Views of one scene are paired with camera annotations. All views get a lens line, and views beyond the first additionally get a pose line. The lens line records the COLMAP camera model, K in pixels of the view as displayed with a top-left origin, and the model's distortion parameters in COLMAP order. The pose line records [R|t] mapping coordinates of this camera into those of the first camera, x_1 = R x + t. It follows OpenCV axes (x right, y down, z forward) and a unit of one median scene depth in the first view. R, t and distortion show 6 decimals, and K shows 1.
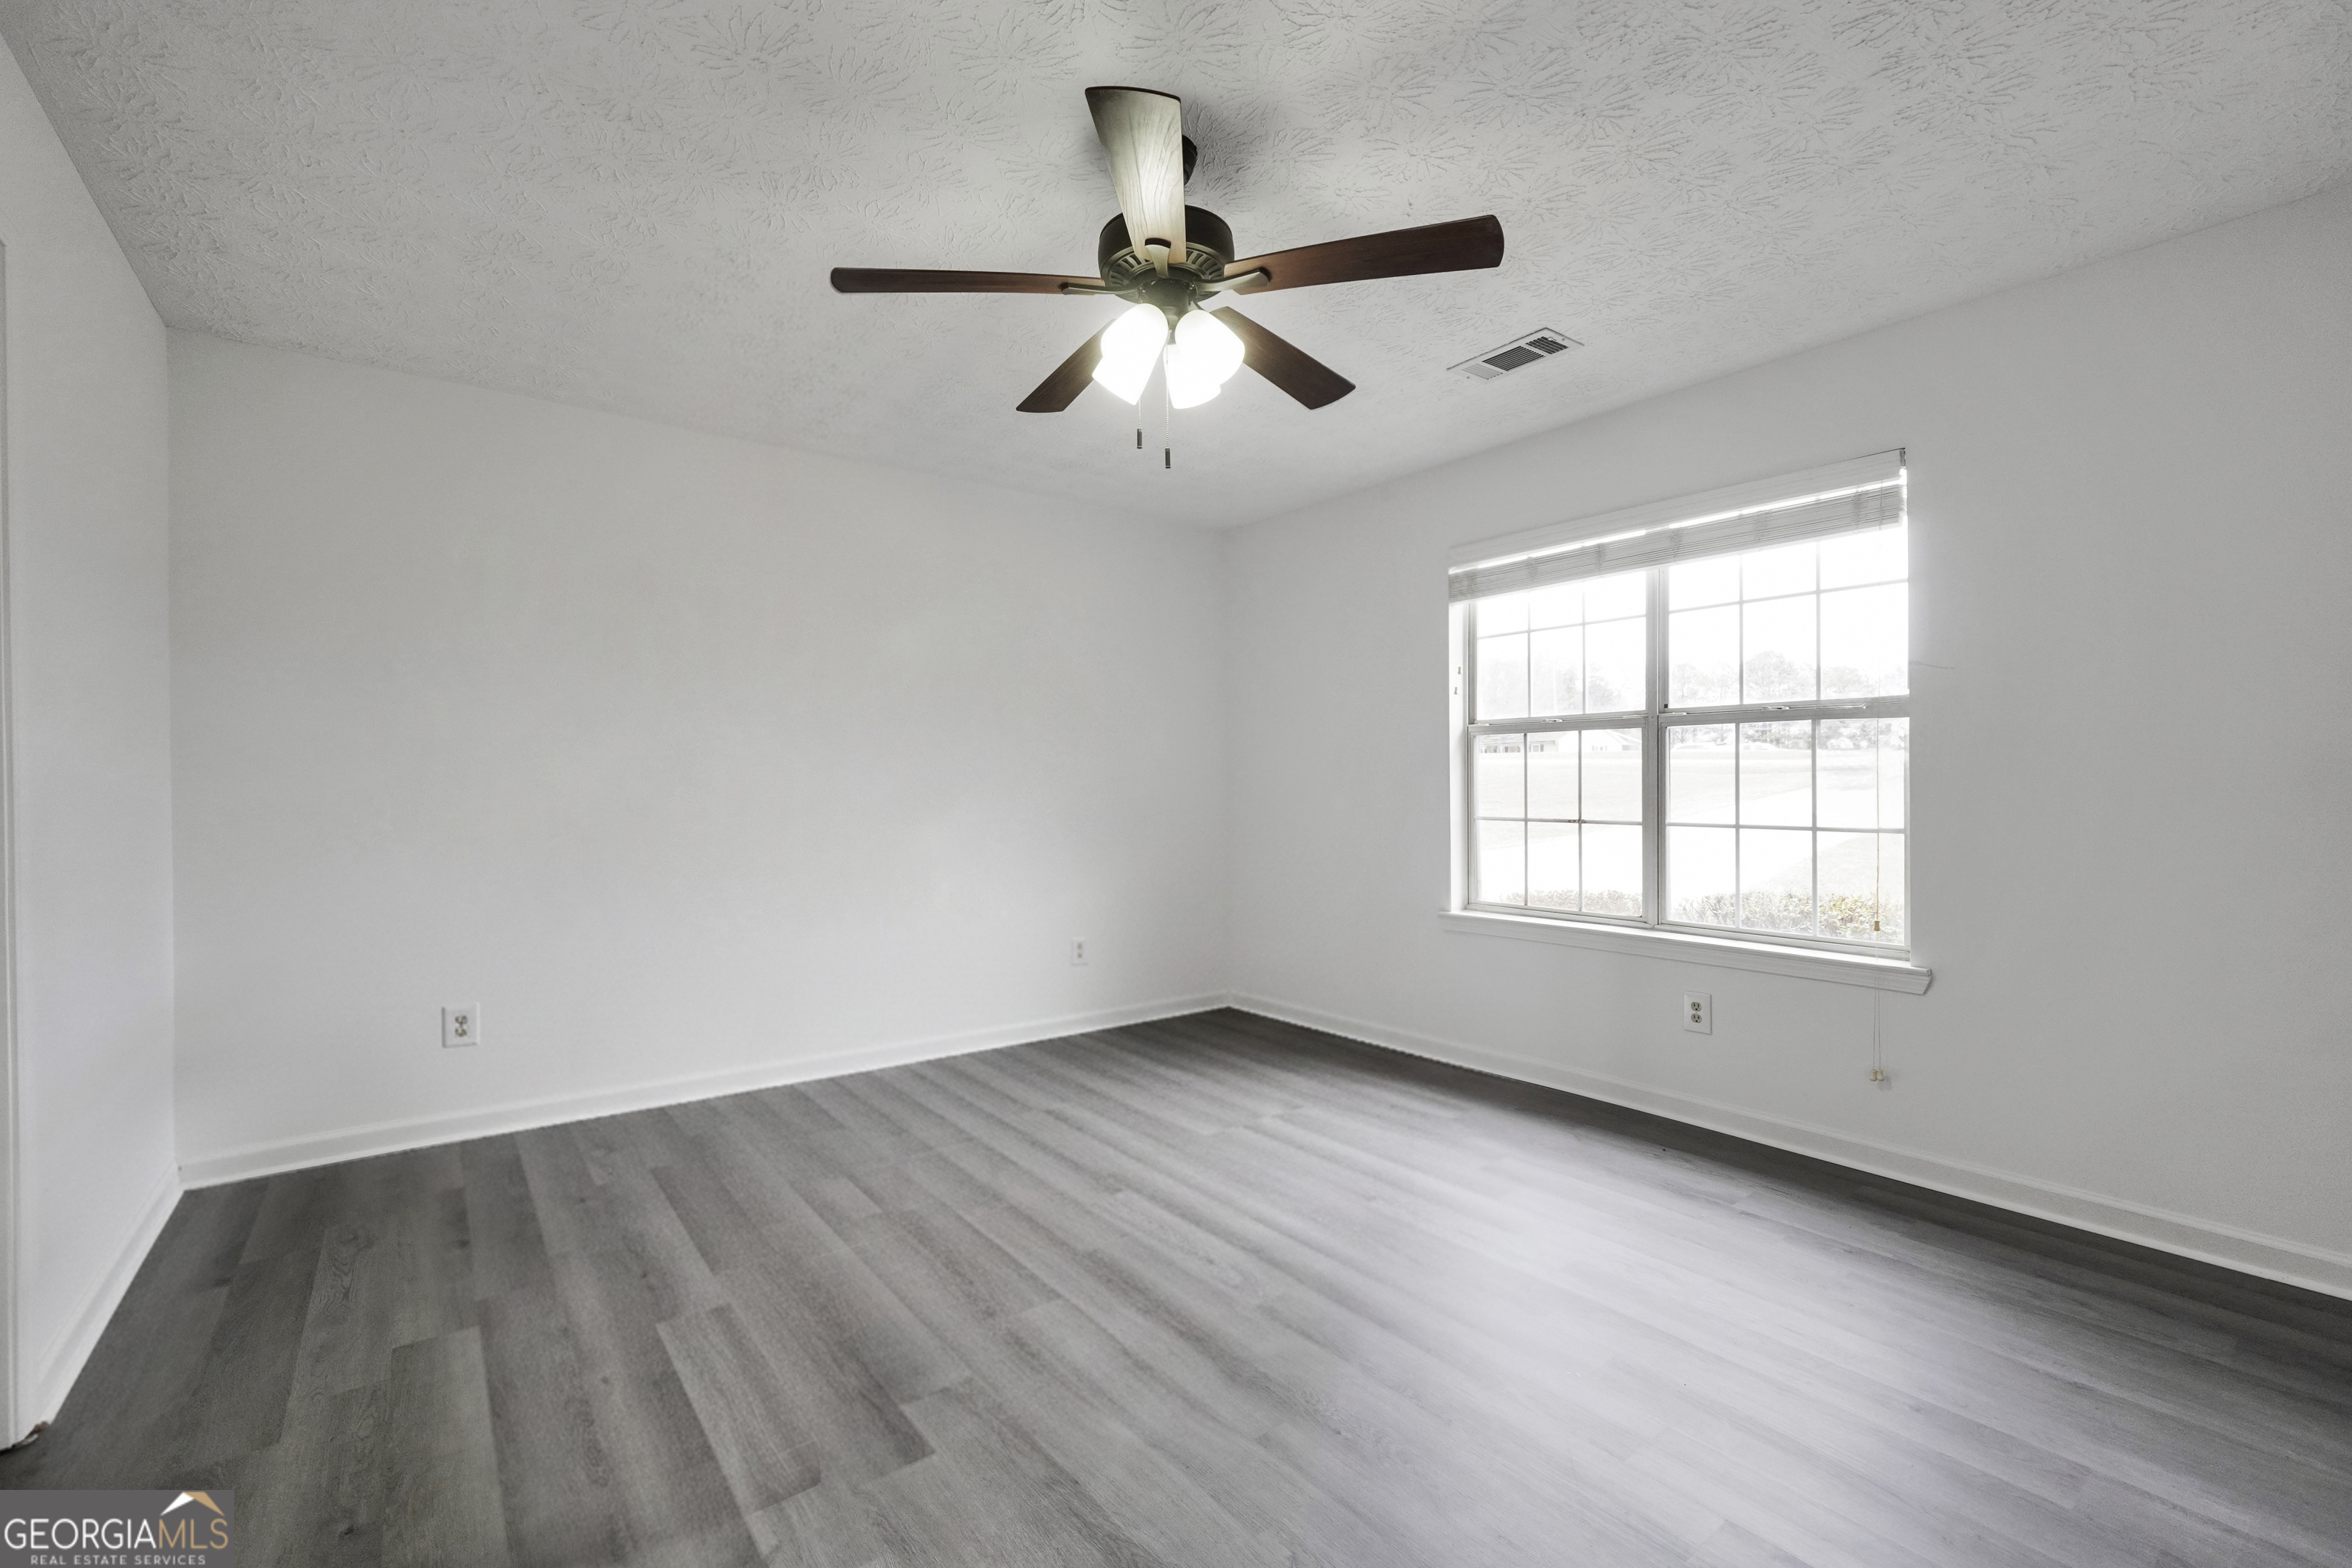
lens RADIAL K [[1019.4, 0, 1130.2], [0, 1019.4, 775.7], [0, 0, 1]] dist [0.000972, 0.000329]
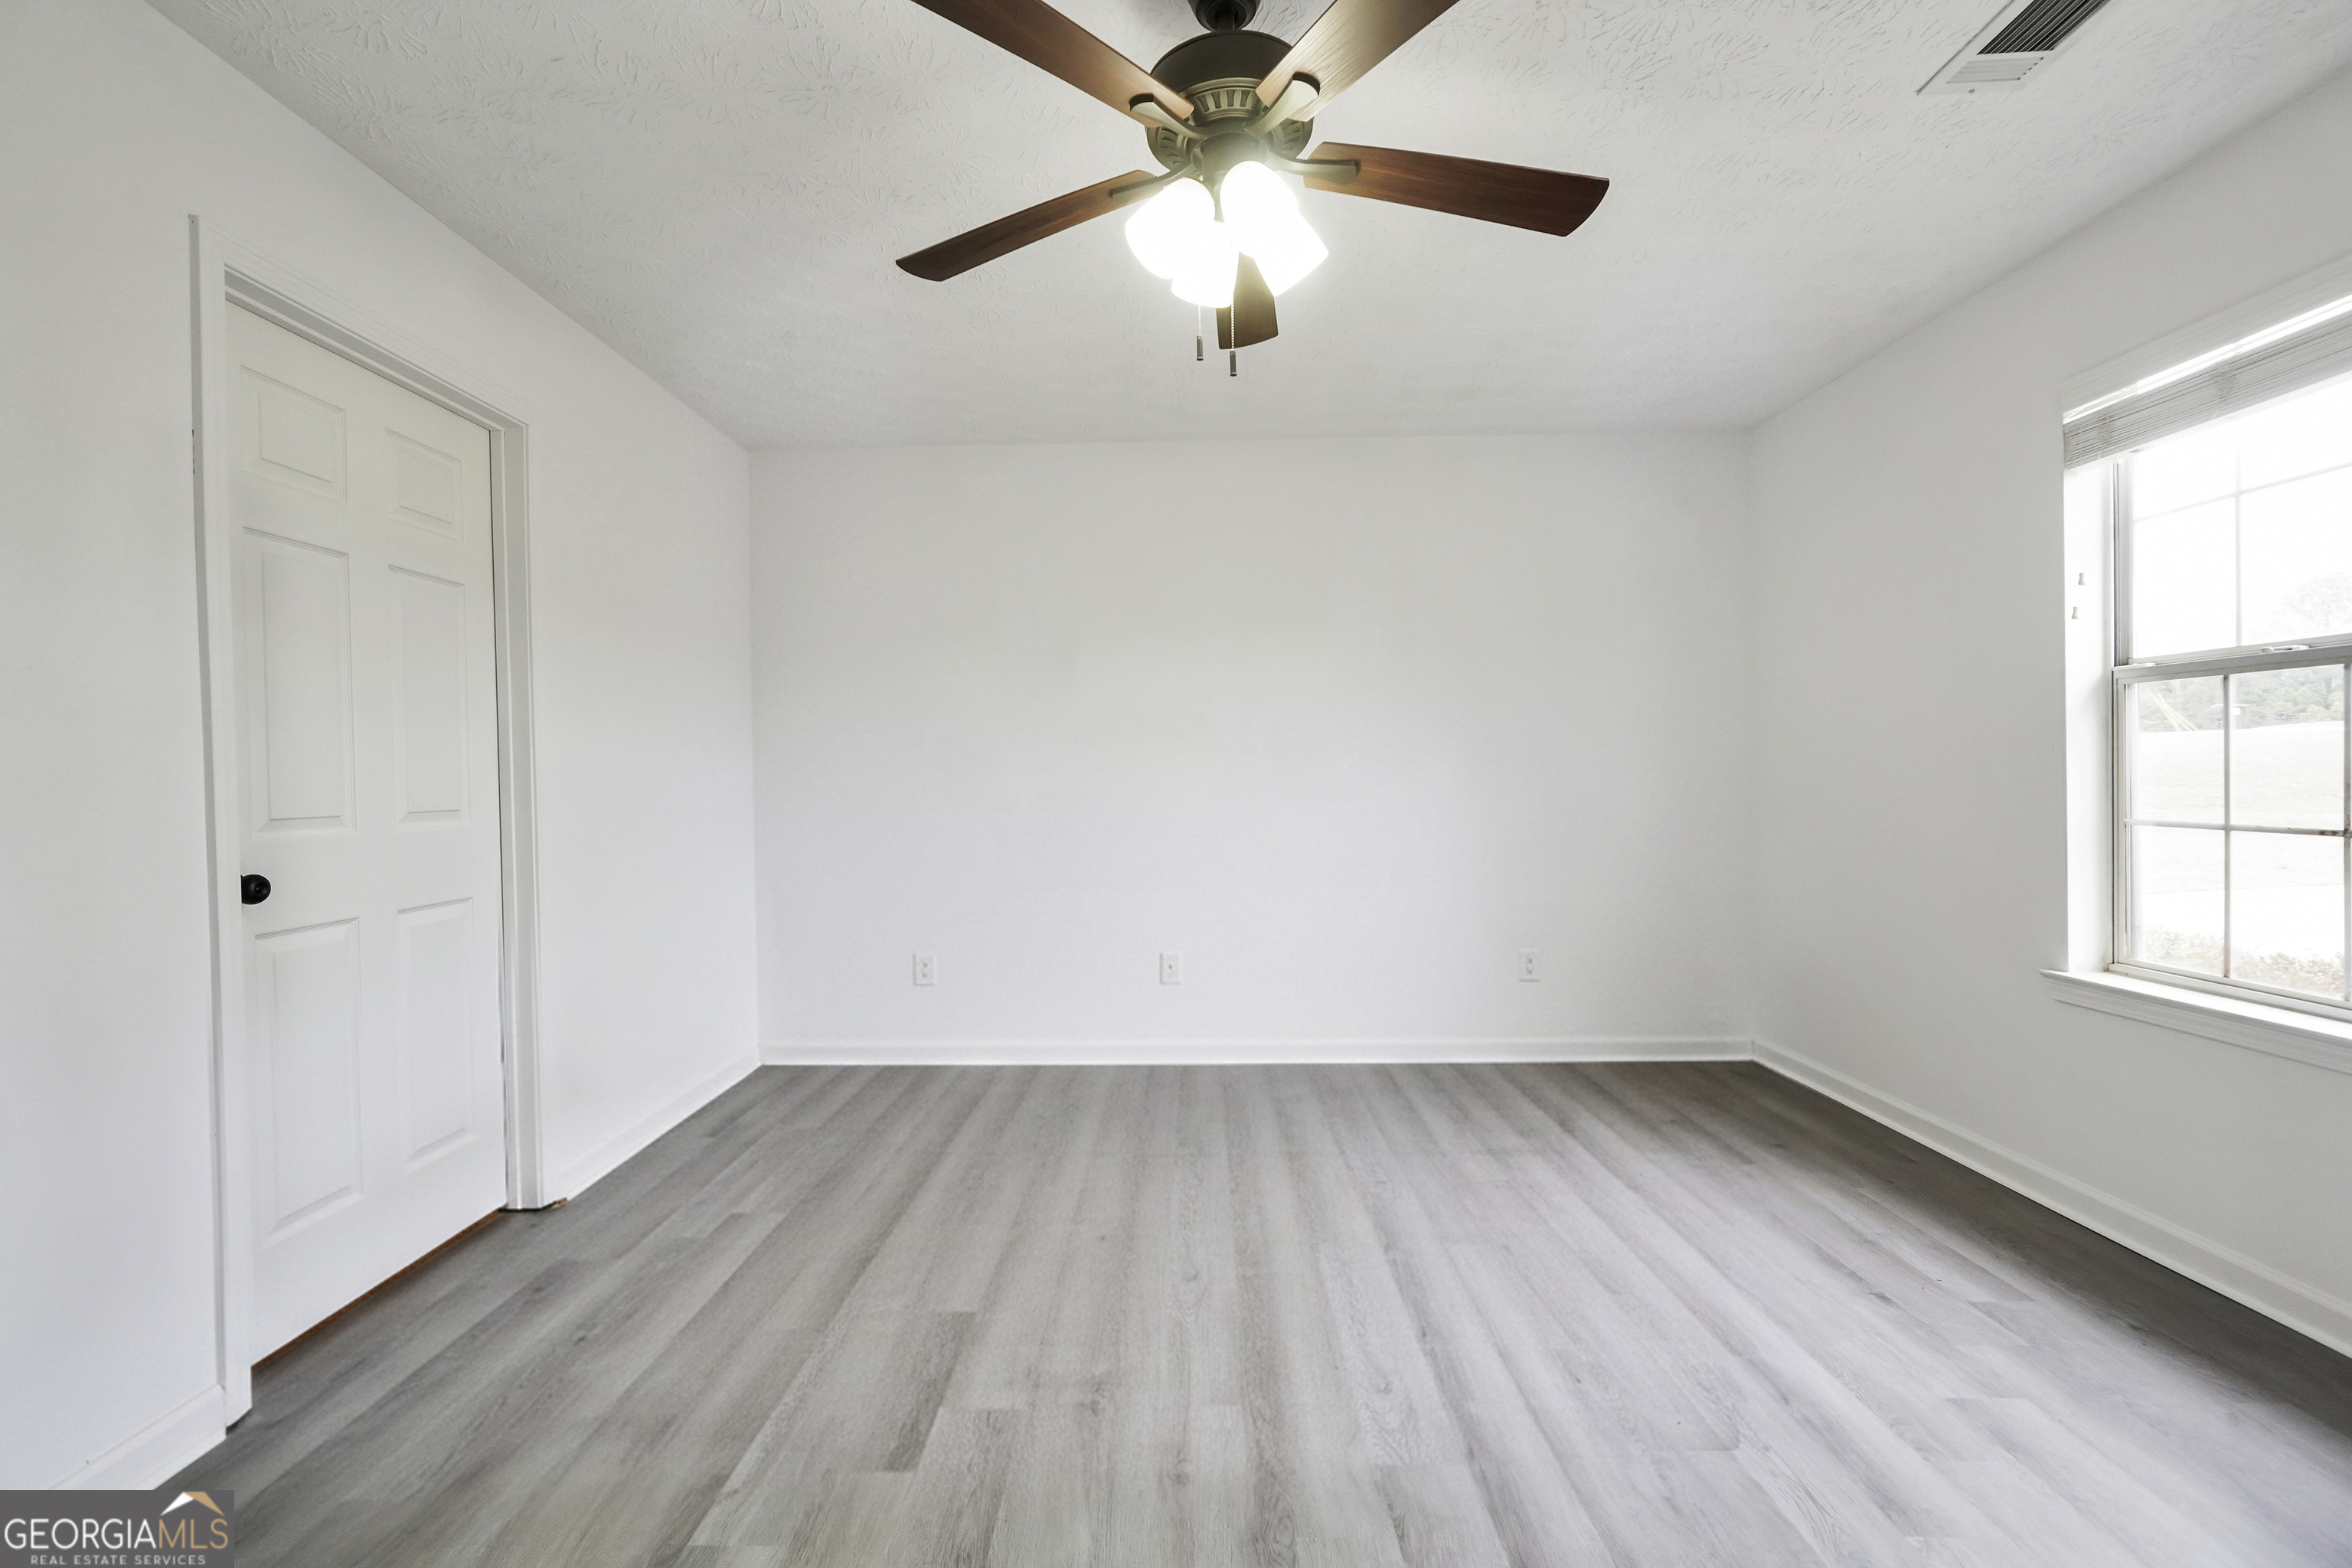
lens RADIAL K [[998.2, 0, 1176.0], [0, 998.2, 784.0], [0, 0, 1]] dist [-0.002048, 0.000090]
pose [[0.784077, 0.003119, -0.620655, 0.266849], [0.014400, 0.999627, 0.023215, -0.002617], [0.620496, -0.027140, 0.783740, 0.195271]]
